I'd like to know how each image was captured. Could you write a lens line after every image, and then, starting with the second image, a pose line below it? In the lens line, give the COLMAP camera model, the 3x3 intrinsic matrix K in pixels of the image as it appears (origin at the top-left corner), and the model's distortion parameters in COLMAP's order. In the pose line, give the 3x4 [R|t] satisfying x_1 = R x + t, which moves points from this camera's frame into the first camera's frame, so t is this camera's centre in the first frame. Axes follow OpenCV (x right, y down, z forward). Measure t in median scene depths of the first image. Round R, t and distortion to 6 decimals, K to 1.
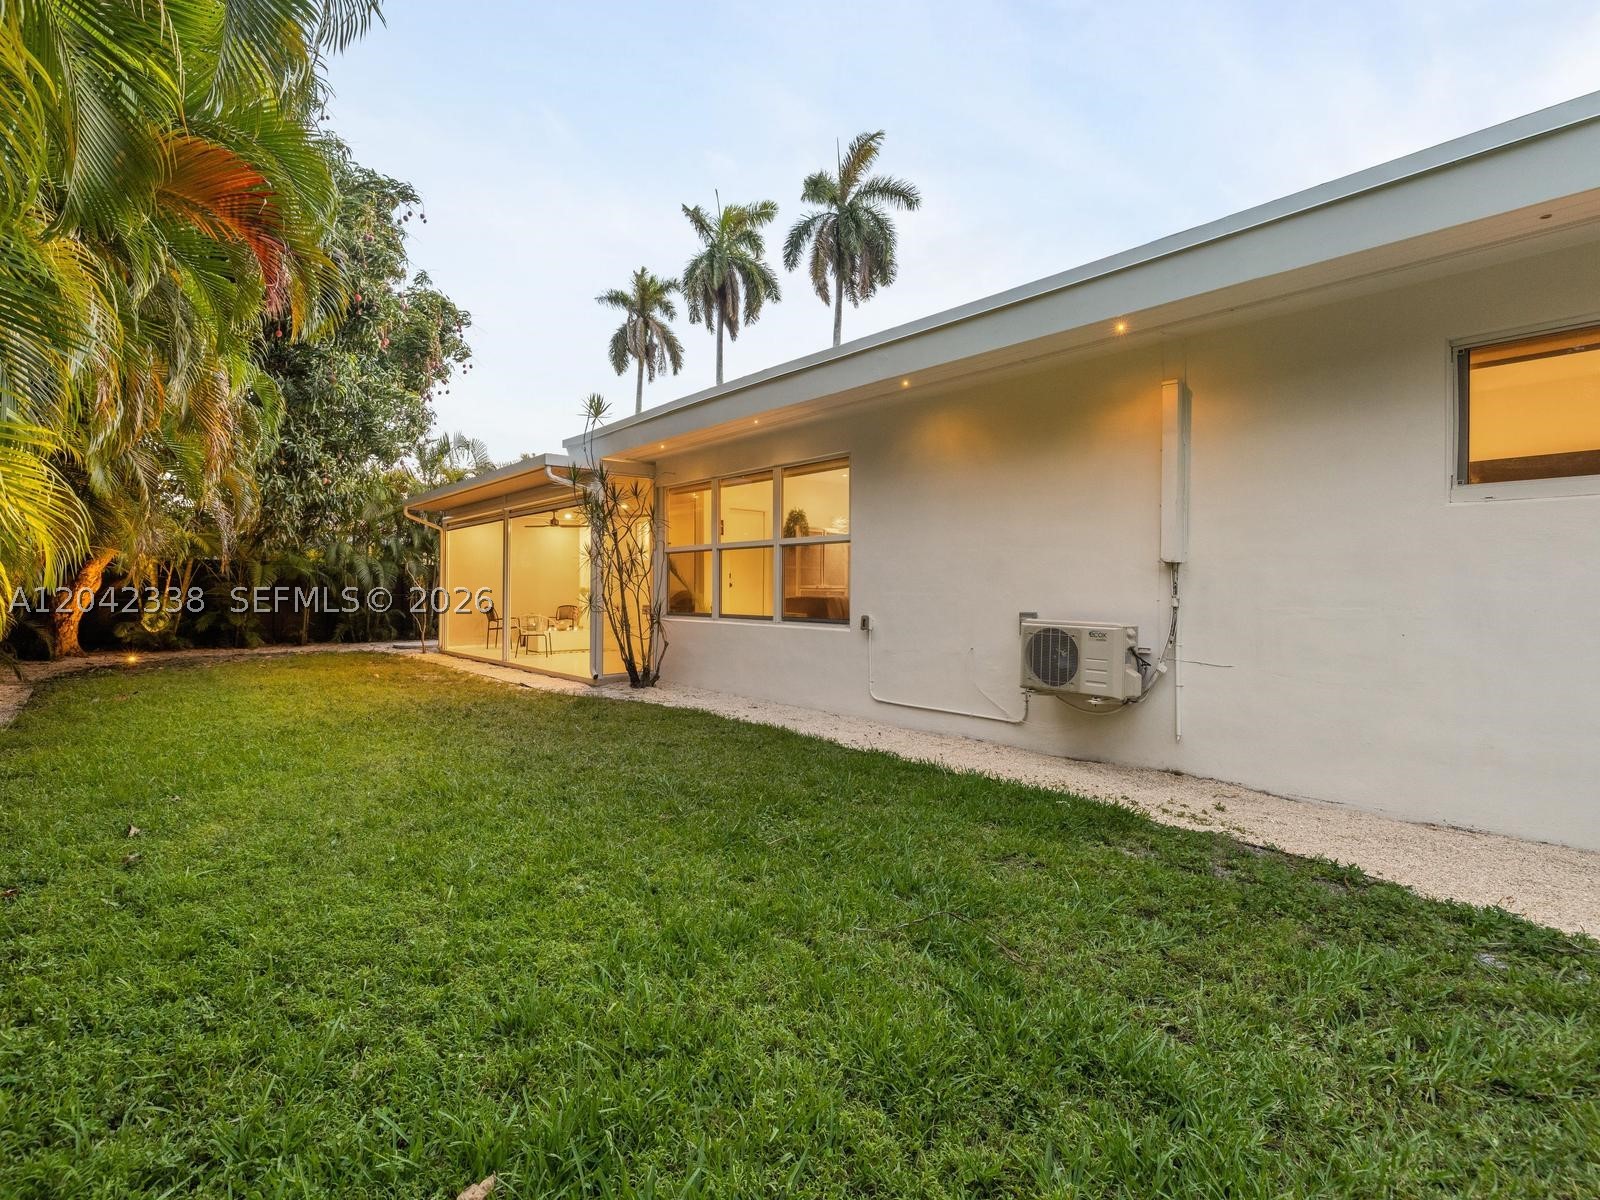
lens RADIAL K [[681.0, 0, 798.4], [0, 681.0, 589.5], [0, 0, 1]] dist [0.003451, -0.001355]
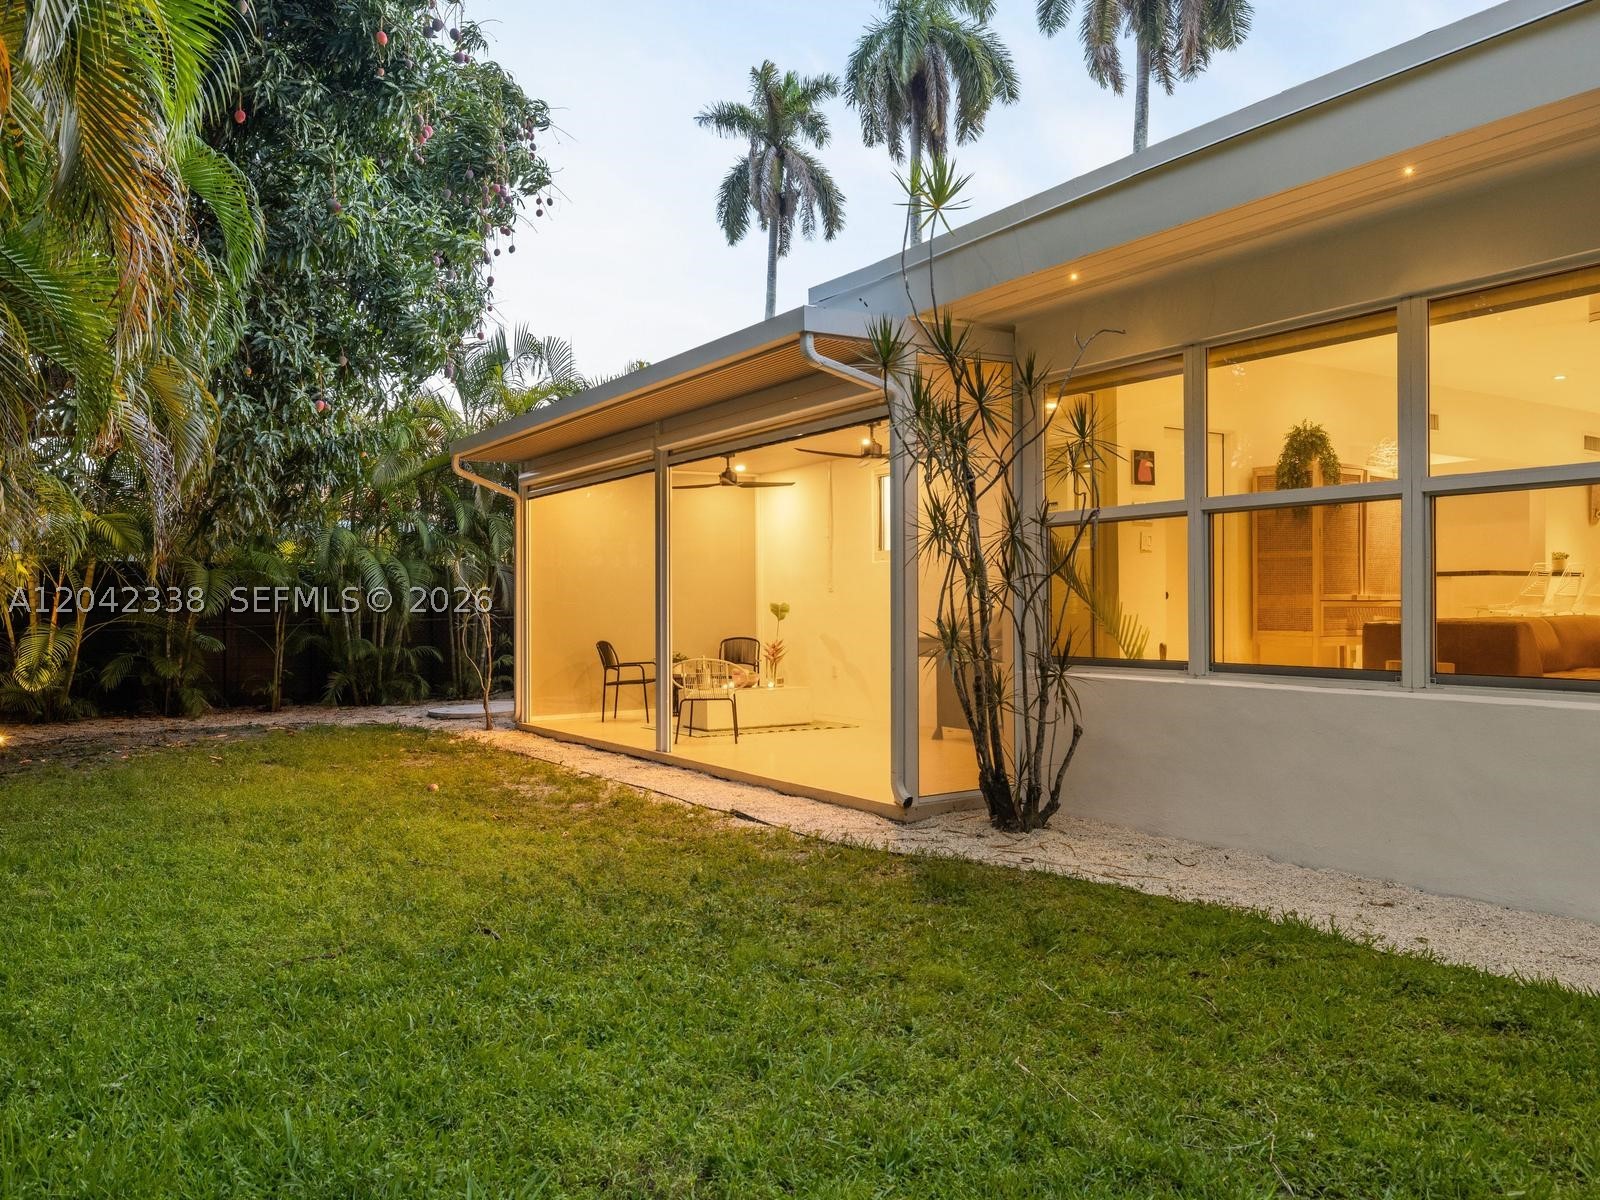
lens RADIAL K [[1025.9, 0, 803.7], [0, 1025.9, 605.5], [0, 0, 1]] dist [-0.005423, 0.007068]
pose [[0.992537, -0.011024, -0.121443, -0.194973], [0.011659, 0.999922, 0.004520, -0.004285], [0.121384, -0.005902, 0.992588, 0.220496]]
